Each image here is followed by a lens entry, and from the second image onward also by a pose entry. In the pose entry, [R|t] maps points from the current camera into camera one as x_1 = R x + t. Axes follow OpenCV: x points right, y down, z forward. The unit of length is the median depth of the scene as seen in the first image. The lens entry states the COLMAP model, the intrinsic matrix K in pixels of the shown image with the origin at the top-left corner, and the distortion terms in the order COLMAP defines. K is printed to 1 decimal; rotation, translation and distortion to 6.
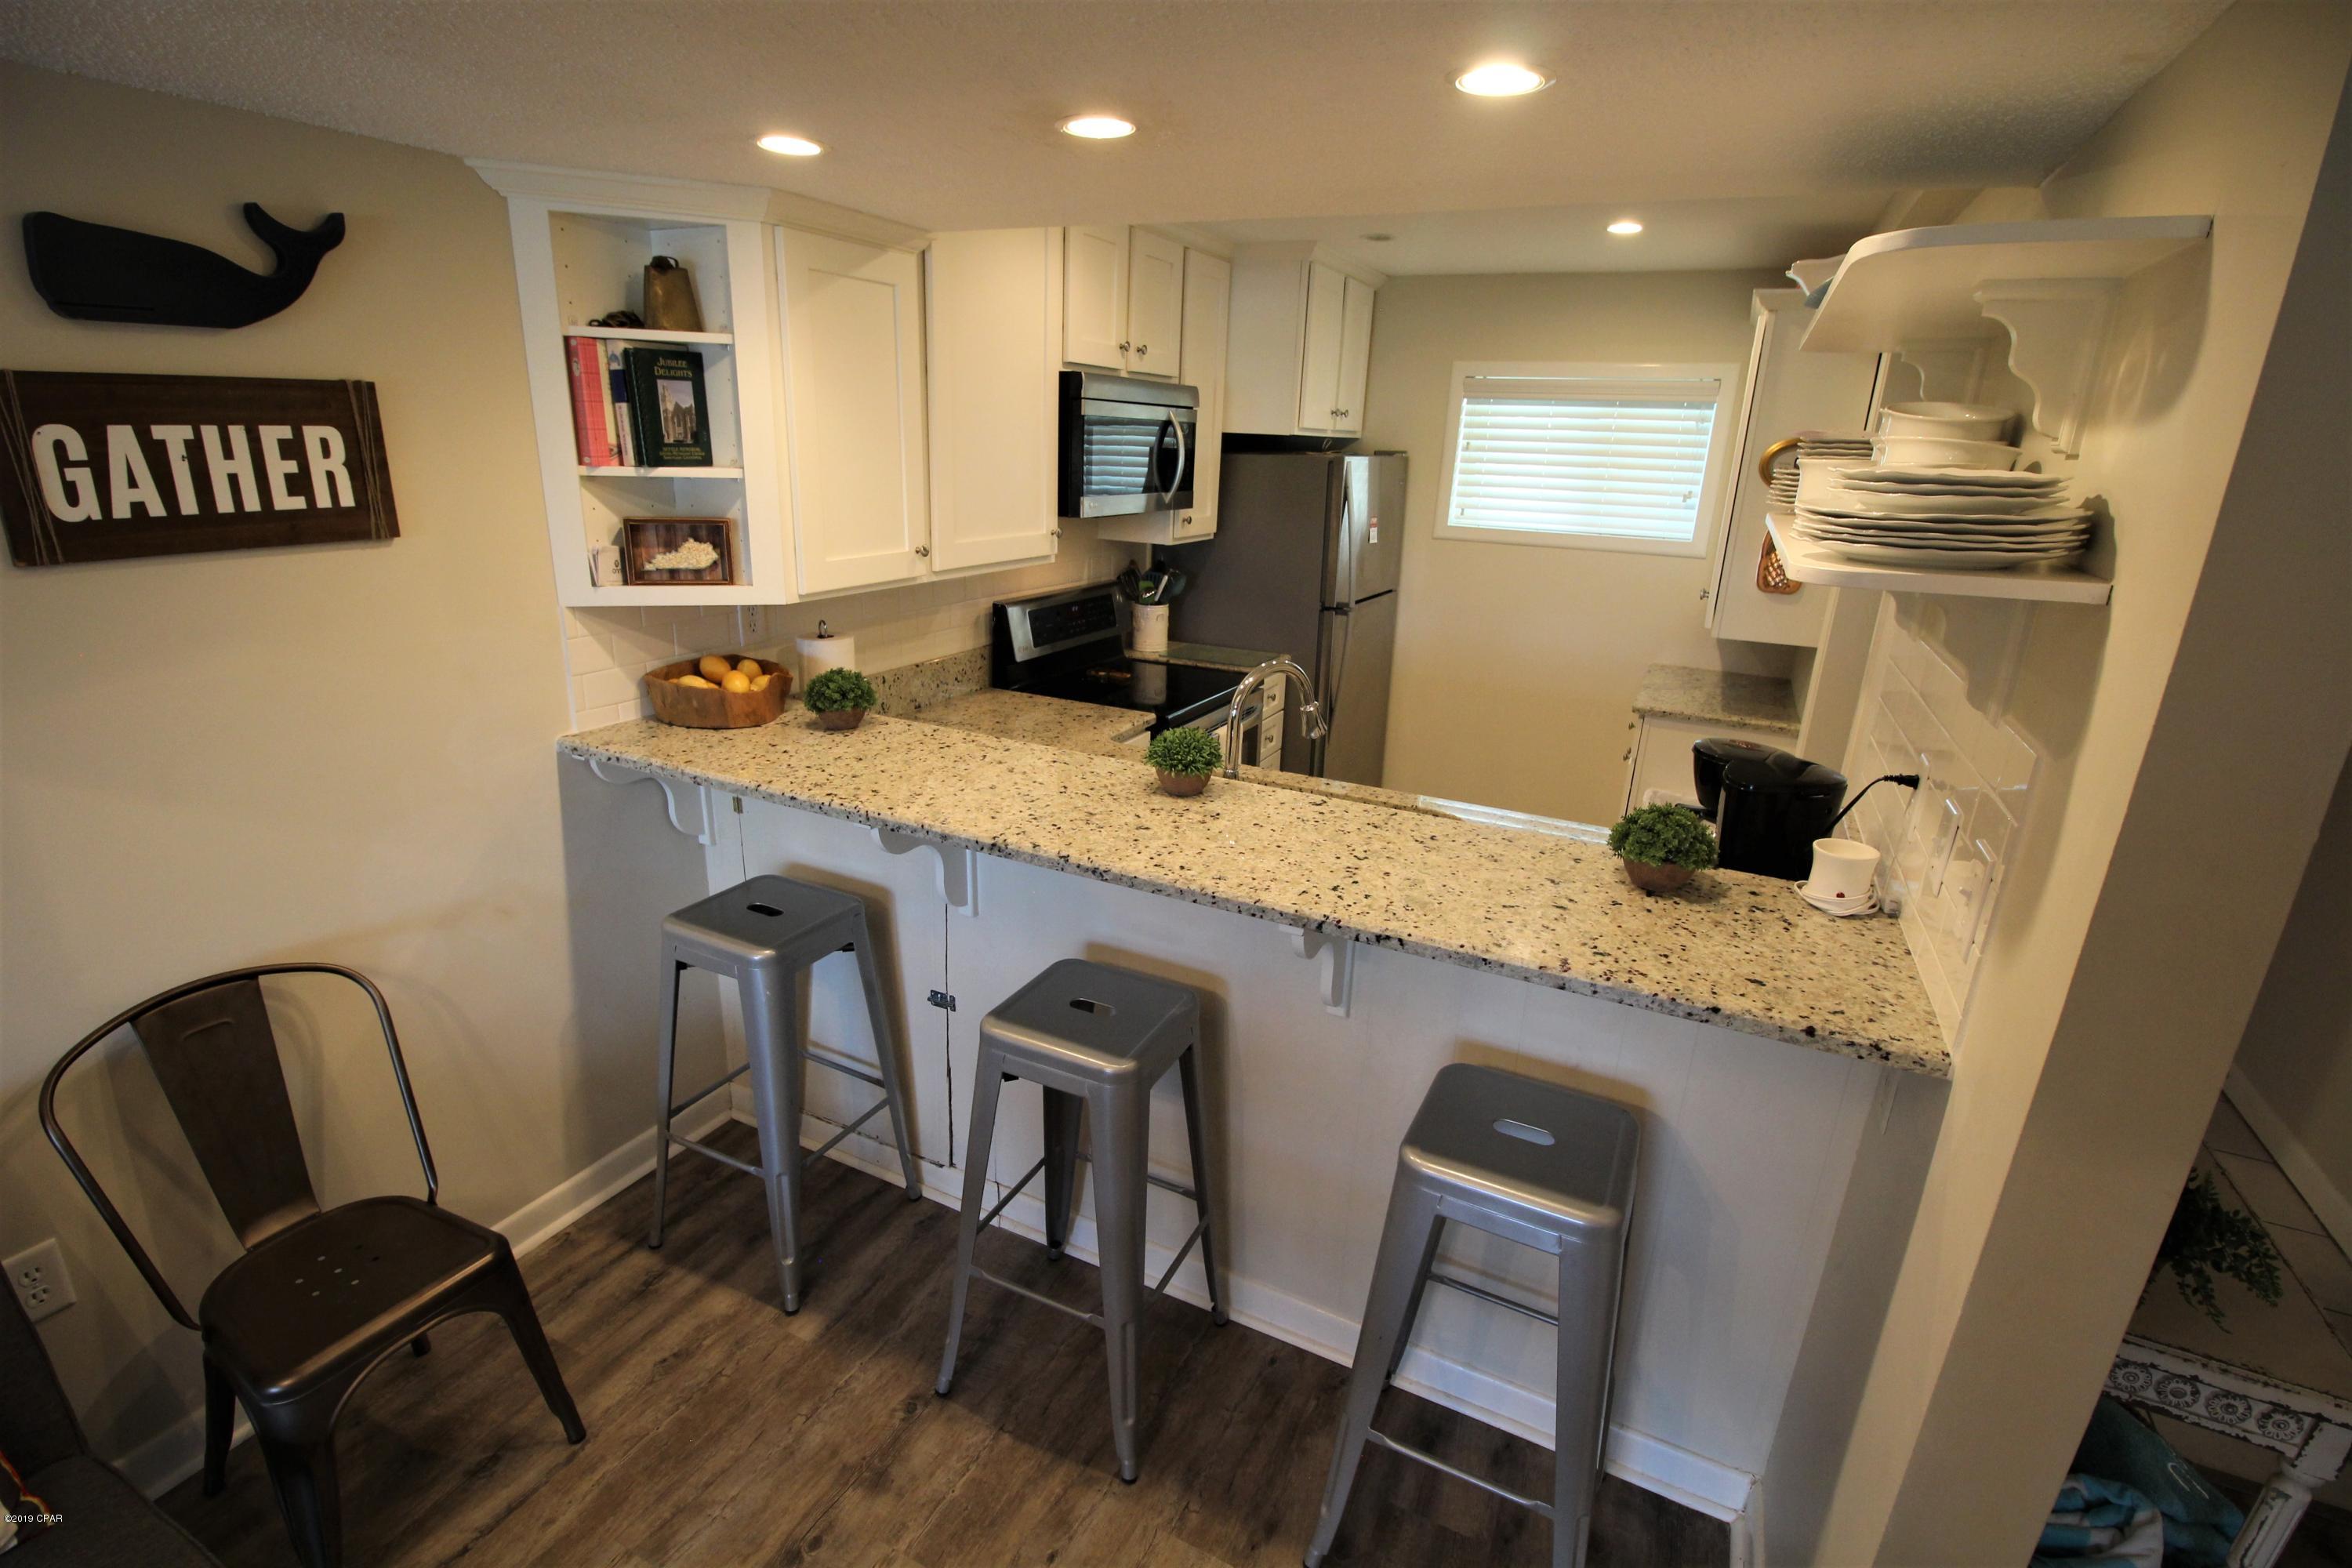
lens RADIAL K [[1089.0, 0, 1161.8], [0, 1089.0, 786.9], [0, 0, 1]] dist [-0.000163, -0.012058]
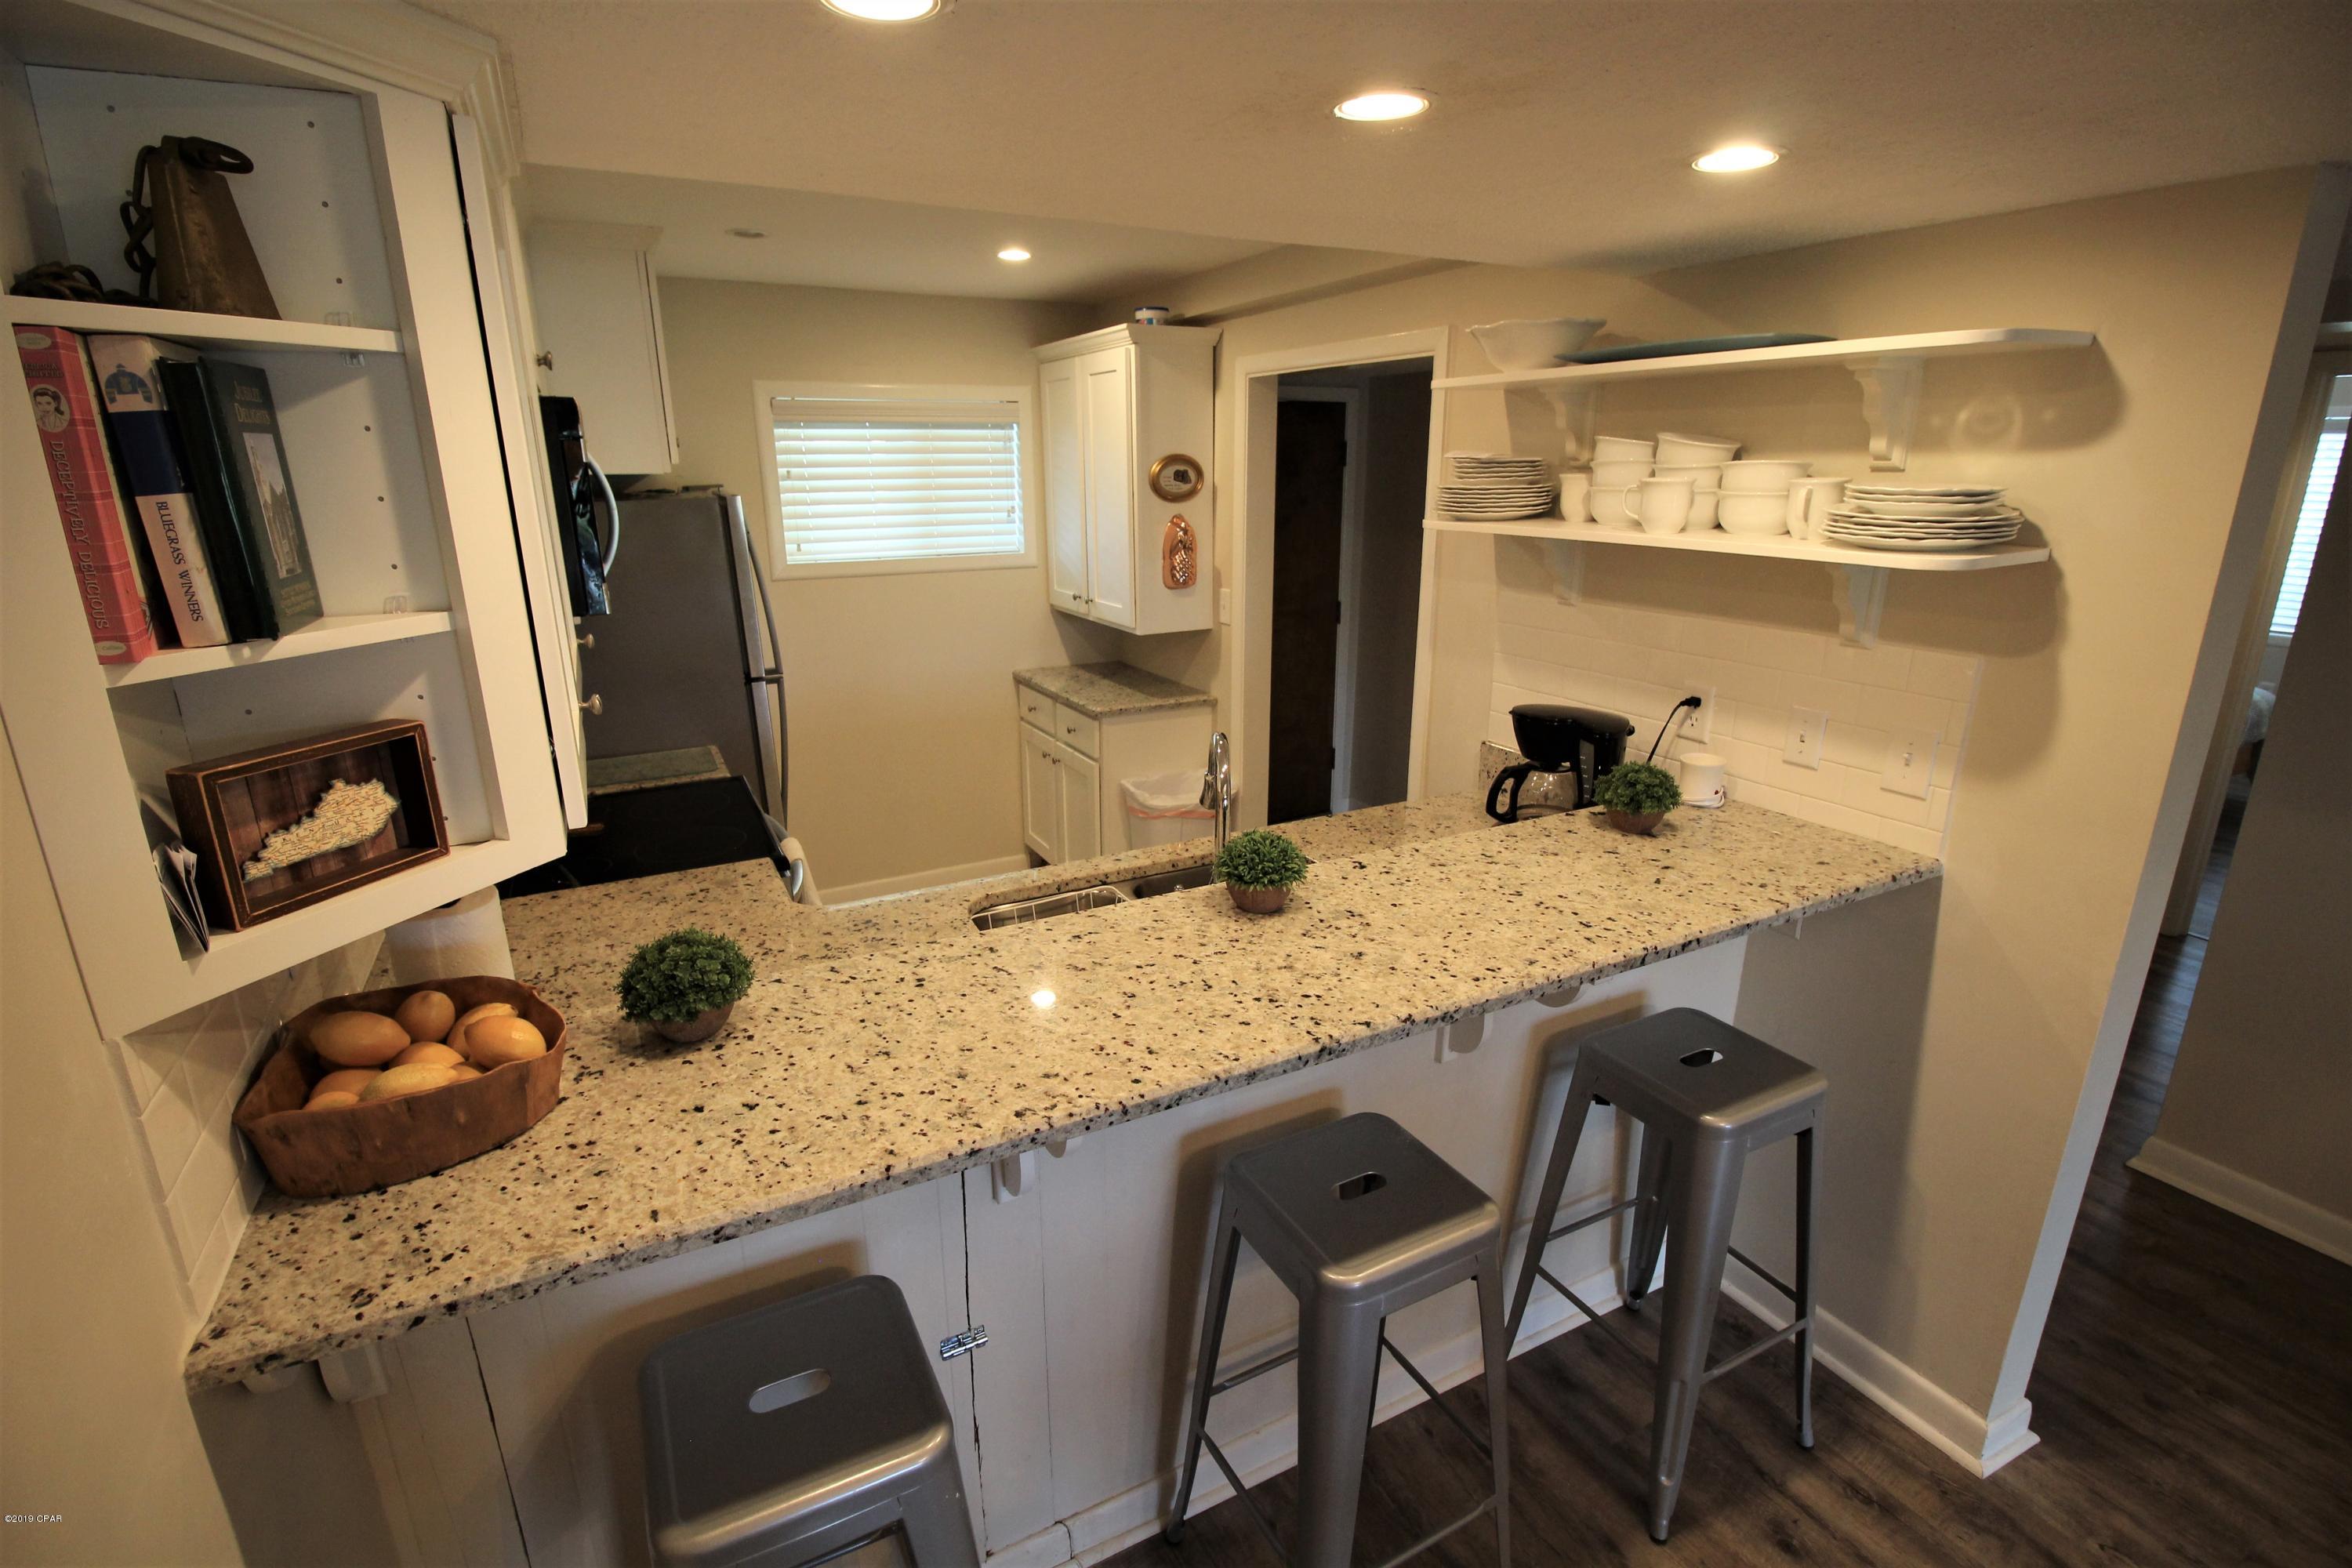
lens RADIAL K [[1089.0, 0, 1152.5], [0, 1089.0, 796.5], [0, 0, 1]] dist [-0.000163, -0.012058]
pose [[0.587002, -0.277084, 0.760693, -0.712090], [0.276864, 0.951661, 0.132997, -0.233175], [-0.760773, 0.132539, 0.635341, 0.568817]]
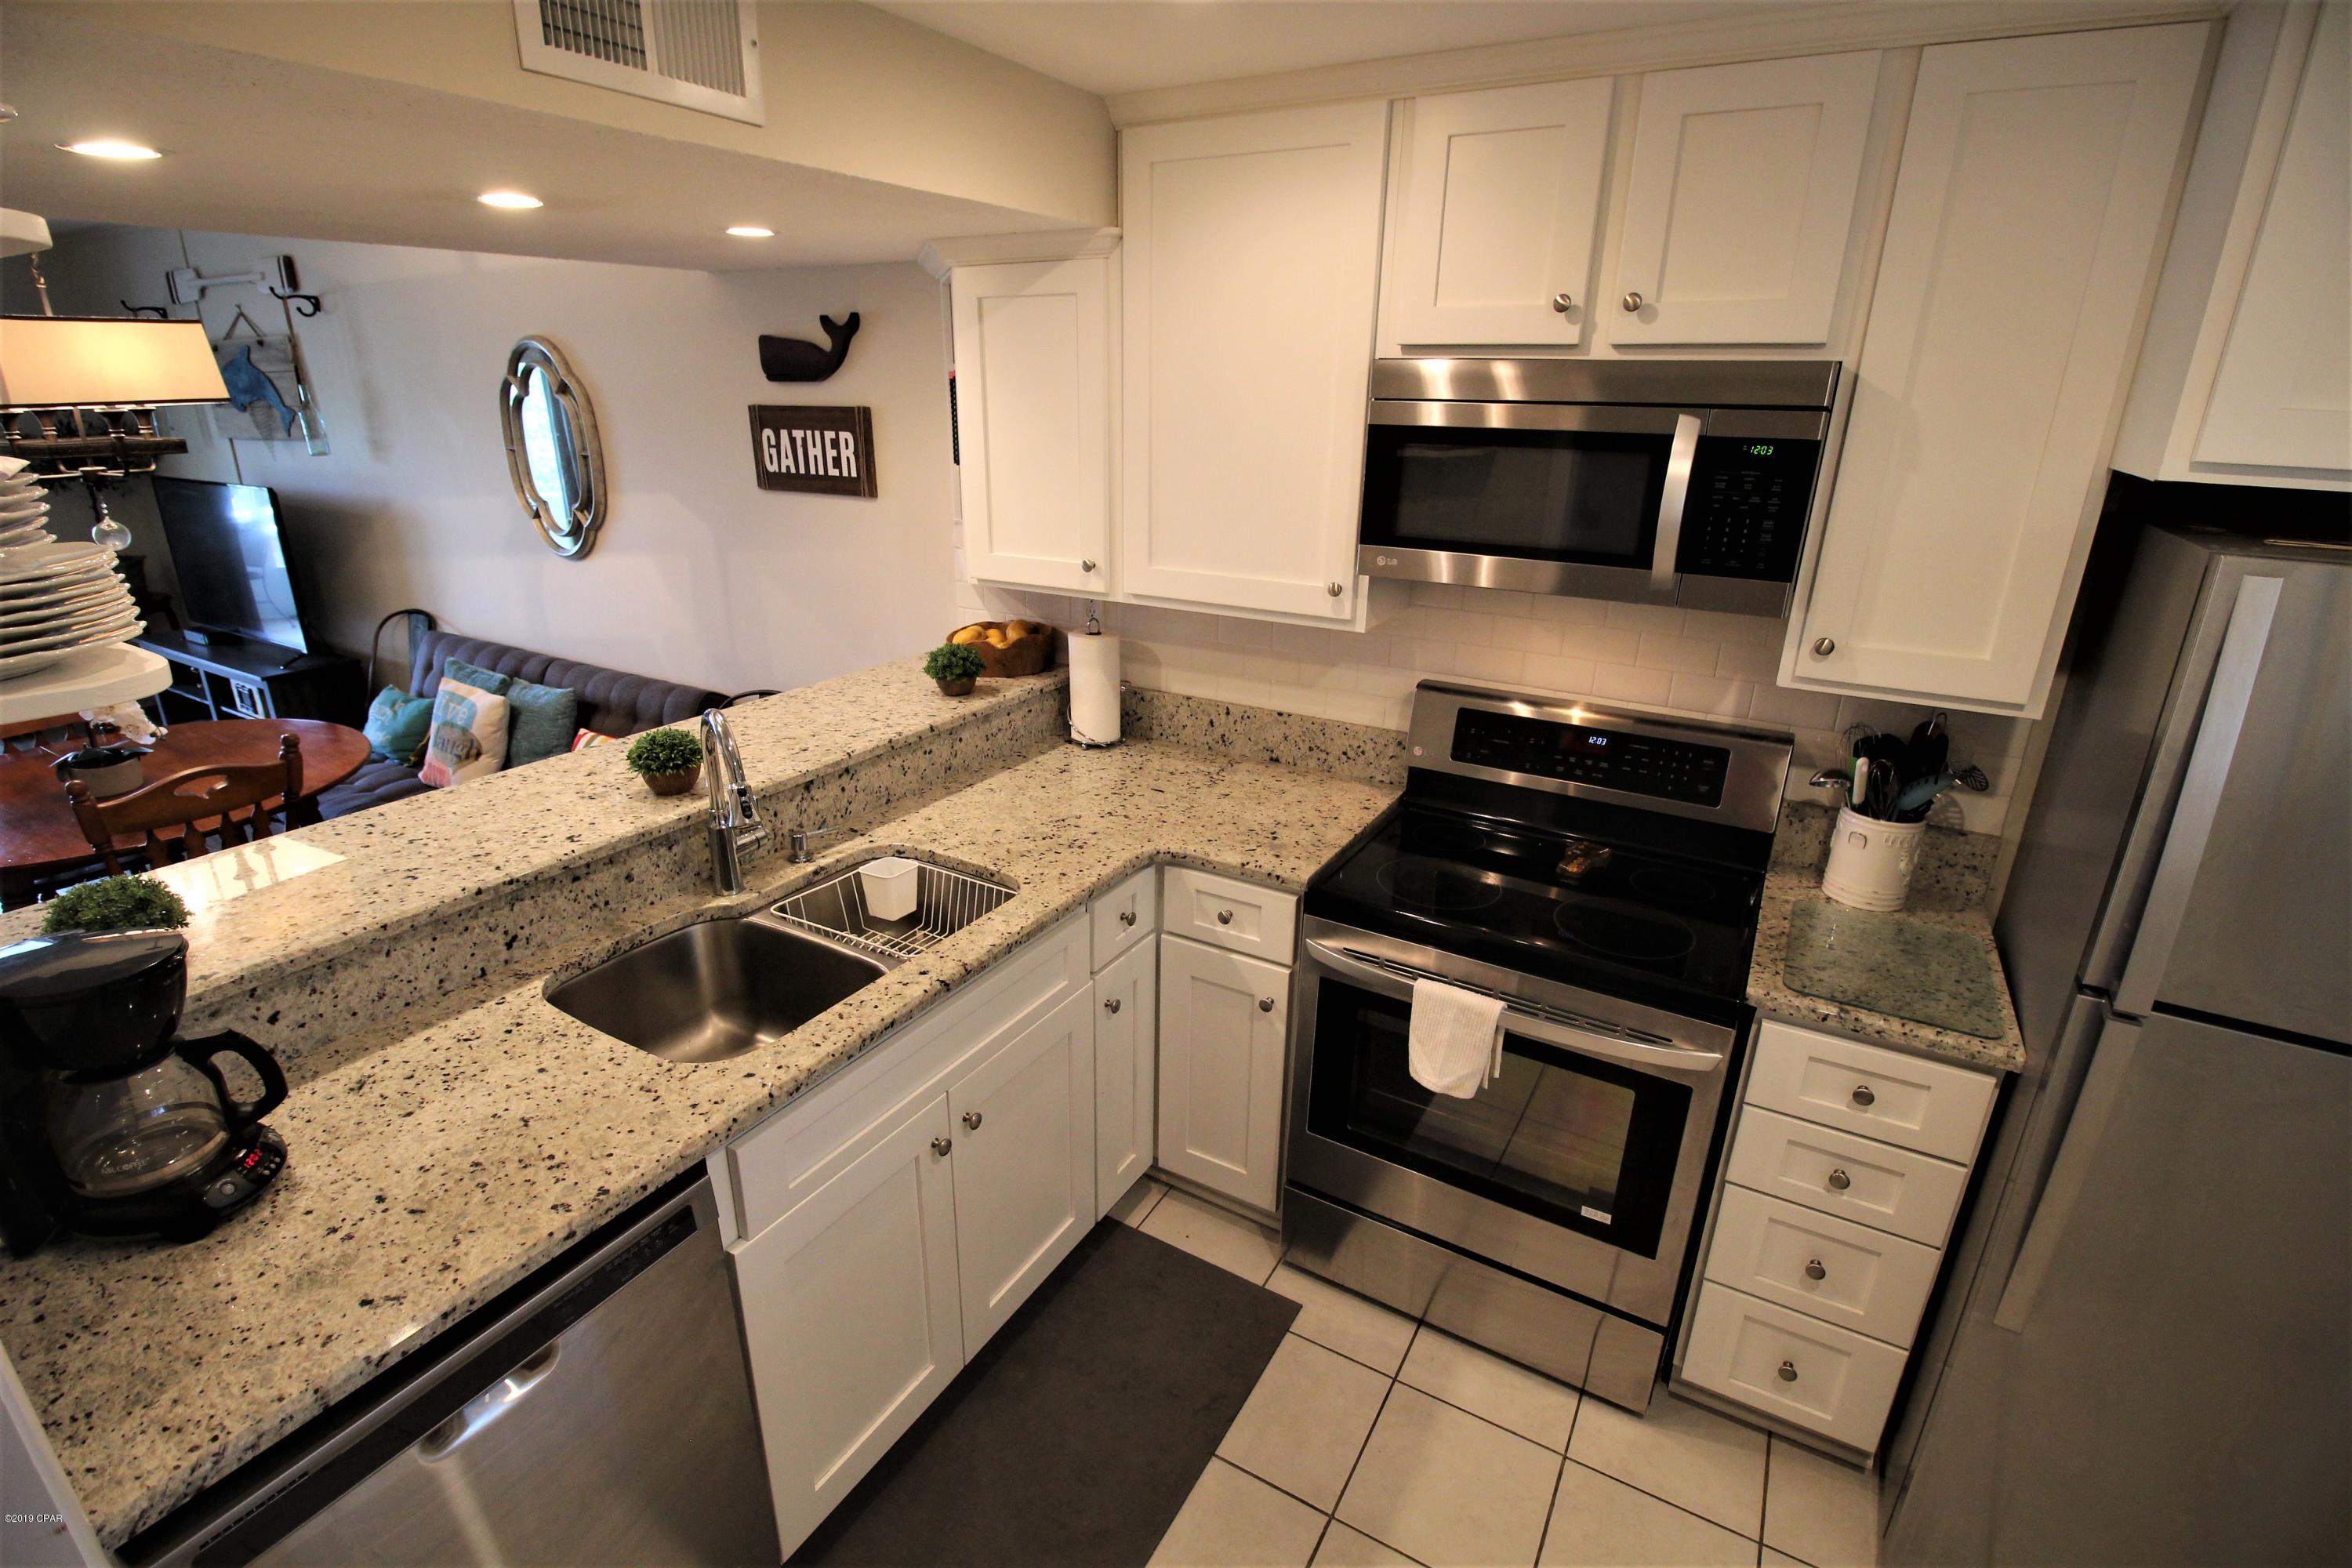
lens RADIAL K [[1089.0, 0, 1167.4], [0, 1089.0, 781.8], [0, 0, 1]] dist [-0.000163, -0.012058]
pose [[-0.057322, 0.306941, -0.950001, 1.061640], [-0.321852, 0.895080, 0.308616, -0.516504], [0.945053, 0.323450, 0.047482, 1.528904]]
